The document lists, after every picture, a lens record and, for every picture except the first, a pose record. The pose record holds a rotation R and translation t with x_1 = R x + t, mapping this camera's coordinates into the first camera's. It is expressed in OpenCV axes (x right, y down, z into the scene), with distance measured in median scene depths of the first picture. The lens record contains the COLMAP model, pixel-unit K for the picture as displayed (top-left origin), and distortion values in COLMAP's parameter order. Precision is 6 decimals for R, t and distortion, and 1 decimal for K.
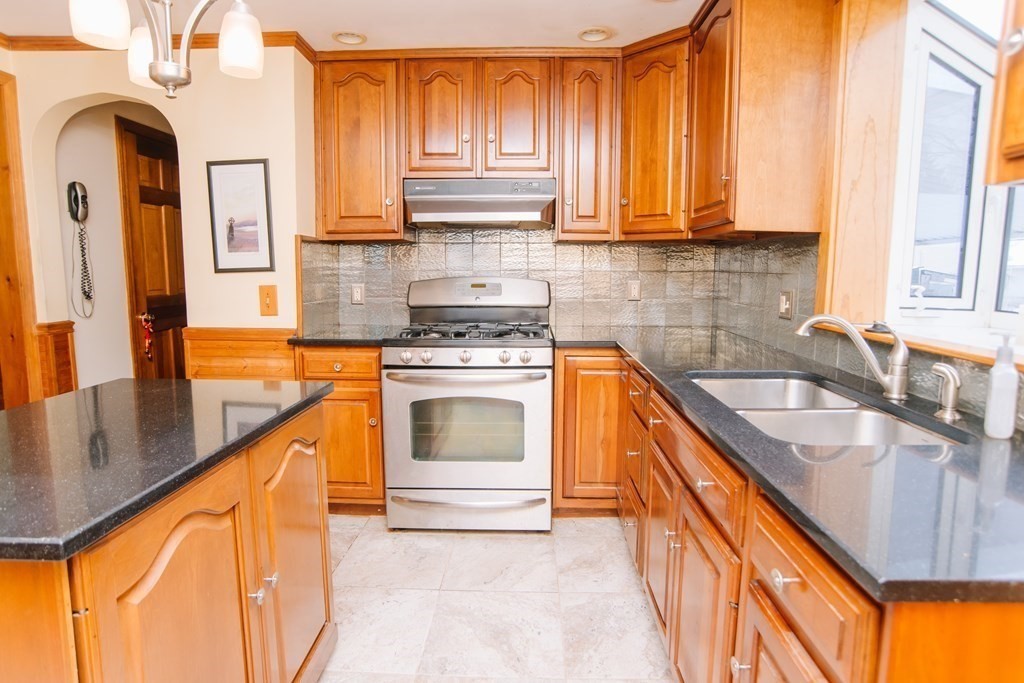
lens RADIAL K [[545.9, 0, 516.5], [0, 545.9, 331.4], [0, 0, 1]] dist [-0.107916, 0.050610]
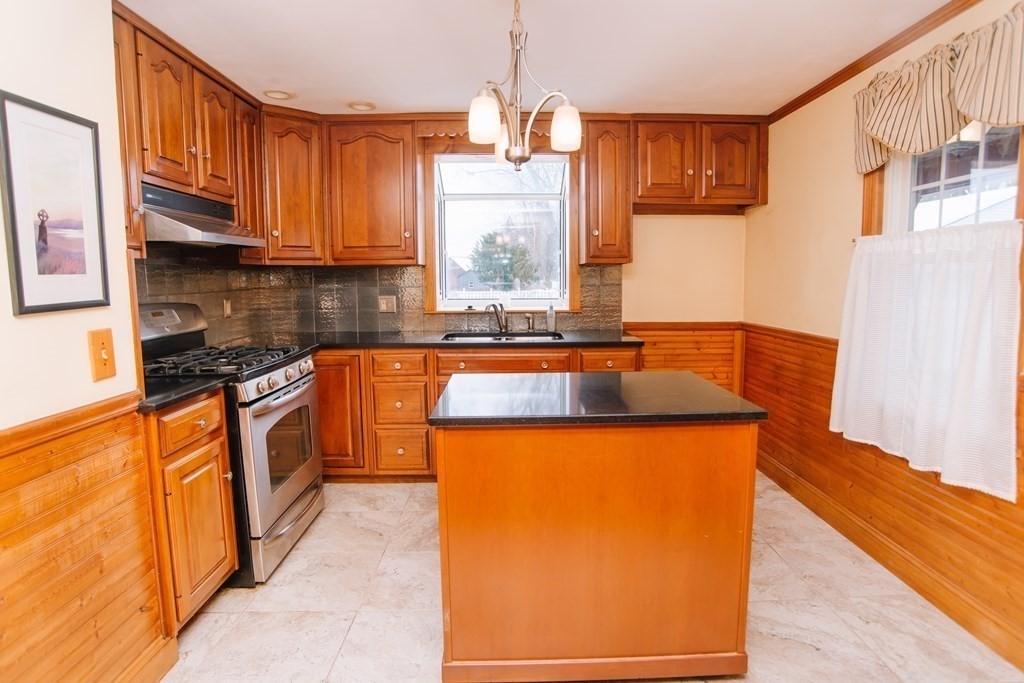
lens RADIAL K [[541.4, 0, 515.9], [0, 541.4, 332.7], [0, 0, 1]] dist [-0.104482, 0.050063]
pose [[-0.039542, -0.106460, 0.993530, -1.053966], [0.124276, 0.986064, 0.110606, -0.087364], [-0.991459, 0.127845, -0.025761, 0.536478]]
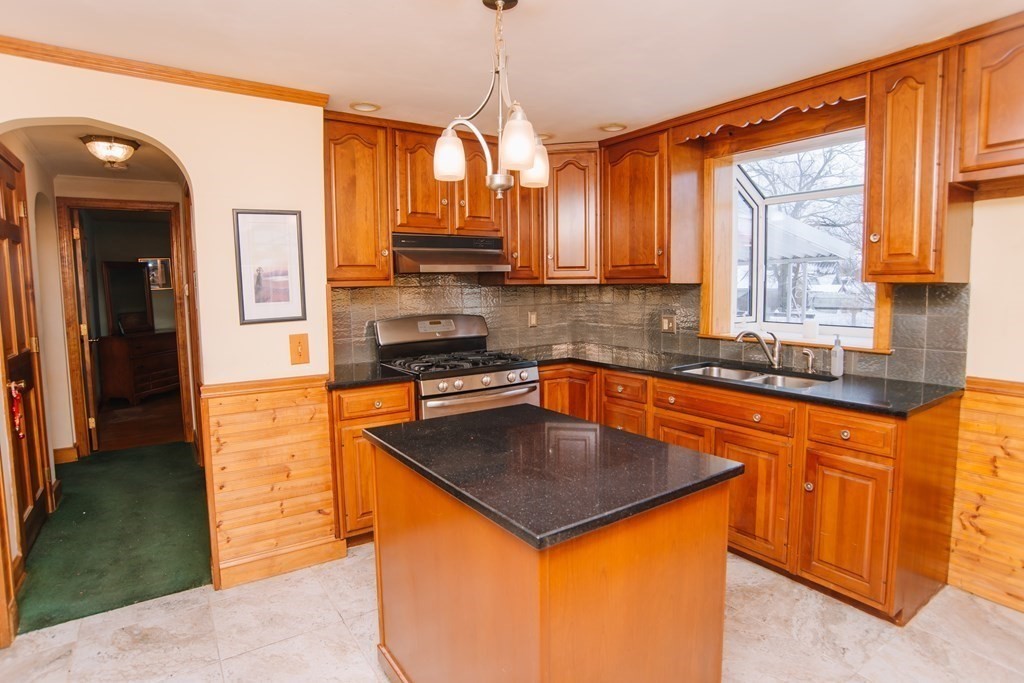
lens RADIAL K [[541.4, 0, 515.9], [0, 541.4, 332.7], [0, 0, 1]] dist [-0.104482, 0.050063]
pose [[0.808269, -0.066008, 0.585102, -0.713391], [0.083941, 0.996464, -0.003541, -0.049893], [-0.582800, 0.051976, 0.810952, -0.060864]]
